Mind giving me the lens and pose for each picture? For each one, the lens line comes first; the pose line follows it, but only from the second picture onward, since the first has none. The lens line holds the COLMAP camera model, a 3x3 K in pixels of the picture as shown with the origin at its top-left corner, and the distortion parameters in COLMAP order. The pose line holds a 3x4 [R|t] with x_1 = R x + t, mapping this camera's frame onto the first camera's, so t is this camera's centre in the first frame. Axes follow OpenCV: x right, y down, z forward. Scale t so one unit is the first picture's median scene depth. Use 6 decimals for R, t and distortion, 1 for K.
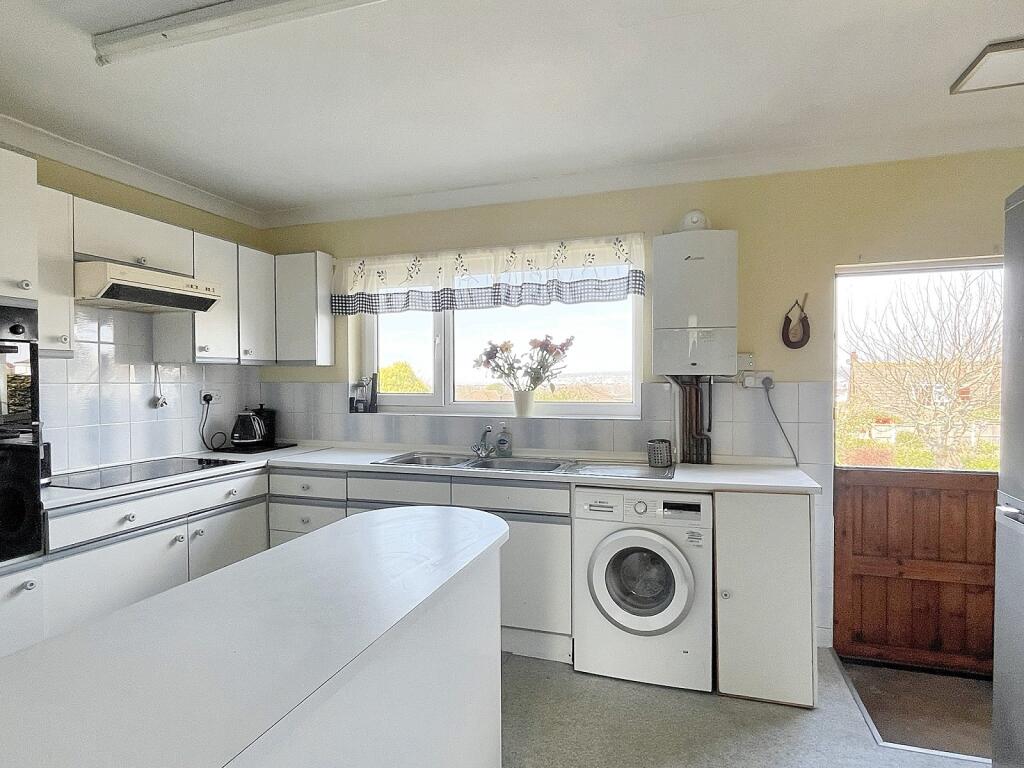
lens RADIAL K [[549.3, 0, 518.1], [0, 549.3, 387.2], [0, 0, 1]] dist [-0.005752, -0.001308]
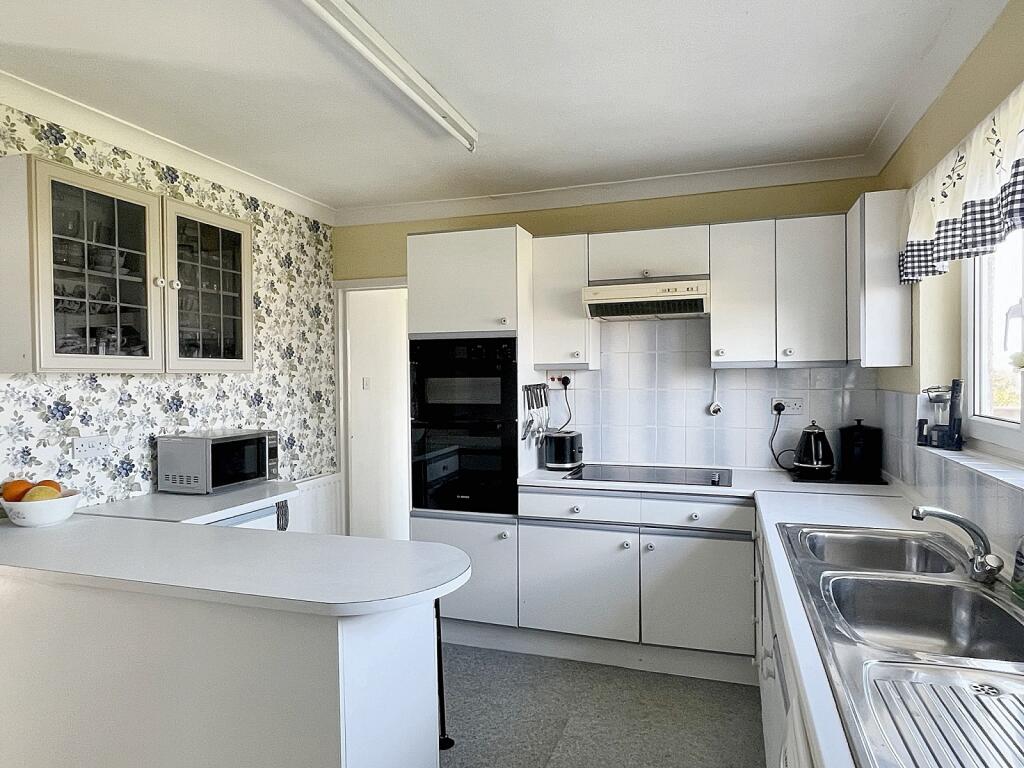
lens RADIAL K [[625.1, 0, 512.0], [0, 625.1, 384.0], [0, 0, 1]] dist [-0.000378, -0.000195]
pose [[-0.012840, 0.016842, -0.999776, 0.417037], [-0.005691, 0.999841, 0.016917, -0.031610], [0.999901, 0.005907, -0.012743, 0.622844]]
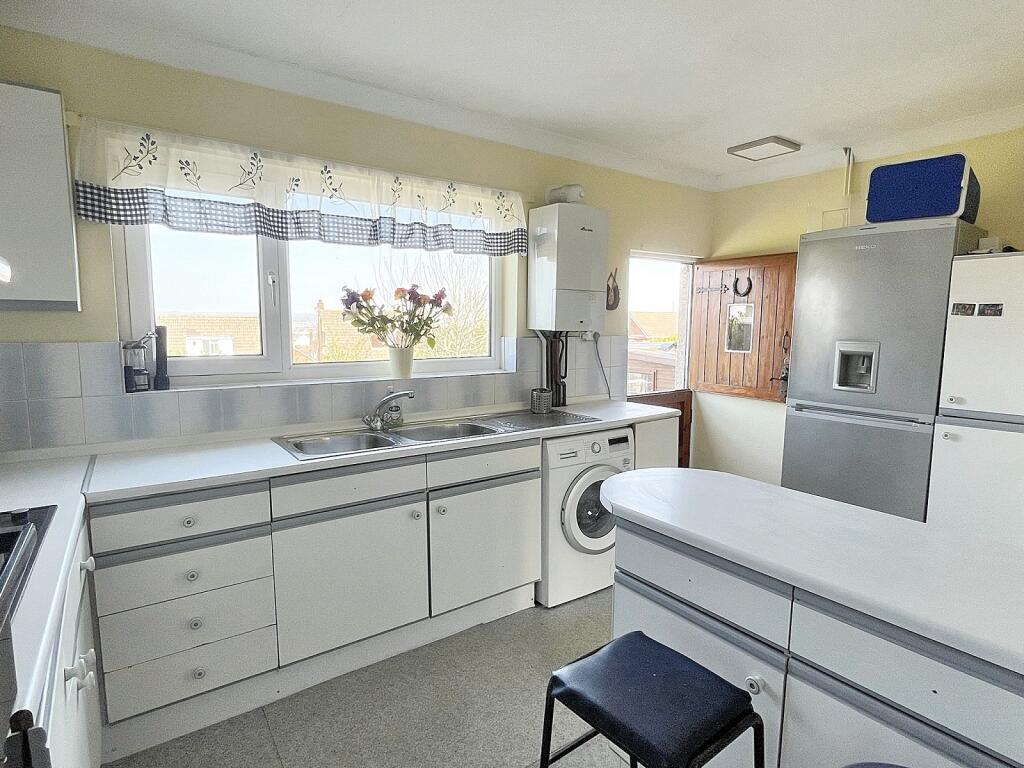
lens RADIAL K [[549.3, 0, 518.1], [0, 549.3, 387.2], [0, 0, 1]] dist [-0.005752, -0.001308]
pose [[0.590496, -0.086556, 0.802385, -0.587568], [0.003324, 0.994484, 0.104832, -0.021816], [-0.807034, -0.059236, 0.587527, 0.340820]]
